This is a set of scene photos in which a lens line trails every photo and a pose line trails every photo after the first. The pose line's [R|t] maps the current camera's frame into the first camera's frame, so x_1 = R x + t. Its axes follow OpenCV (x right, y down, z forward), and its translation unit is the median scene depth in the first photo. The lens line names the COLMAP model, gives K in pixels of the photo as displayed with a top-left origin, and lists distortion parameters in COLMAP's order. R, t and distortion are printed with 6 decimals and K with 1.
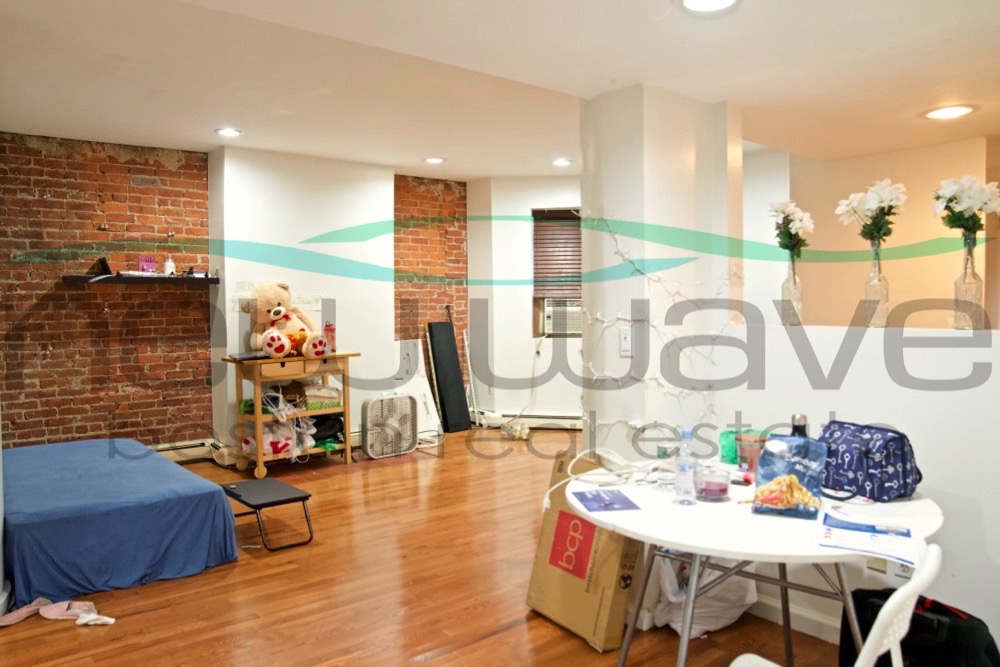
lens RADIAL K [[708.1, 0, 483.7], [0, 708.1, 321.6], [0, 0, 1]] dist [-0.057482, 0.063276]
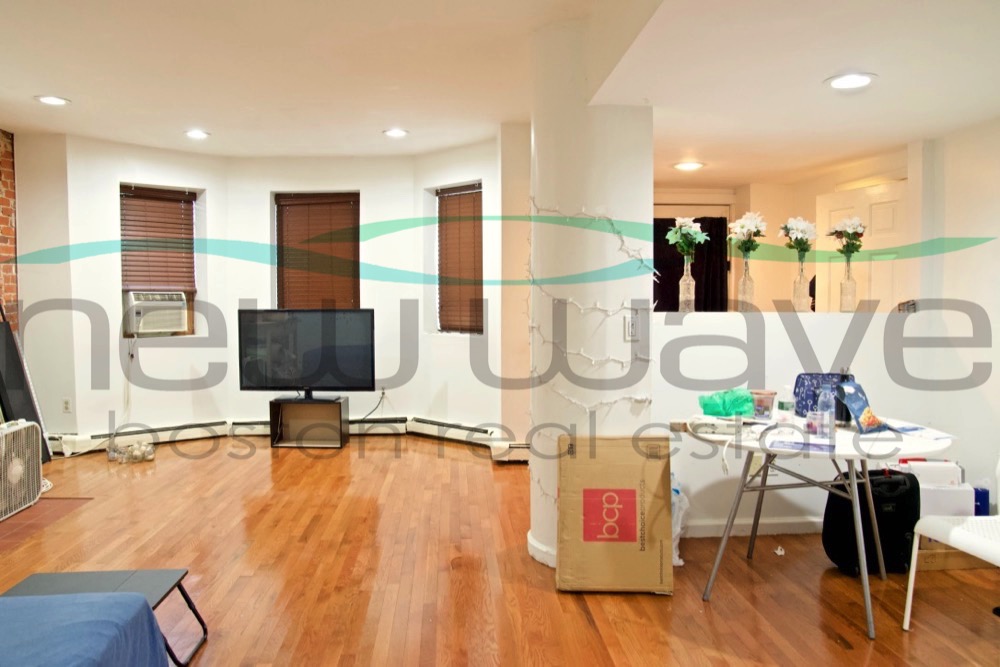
lens RADIAL K [[672.9, 0, 499.6], [0, 672.9, 321.1], [0, 0, 1]] dist [-0.021056, 0.000342]
pose [[0.613626, -0.029840, 0.789033, -0.787778], [0.021117, 0.999548, 0.021379, -0.012215], [-0.789314, 0.003543, 0.613979, 0.487233]]
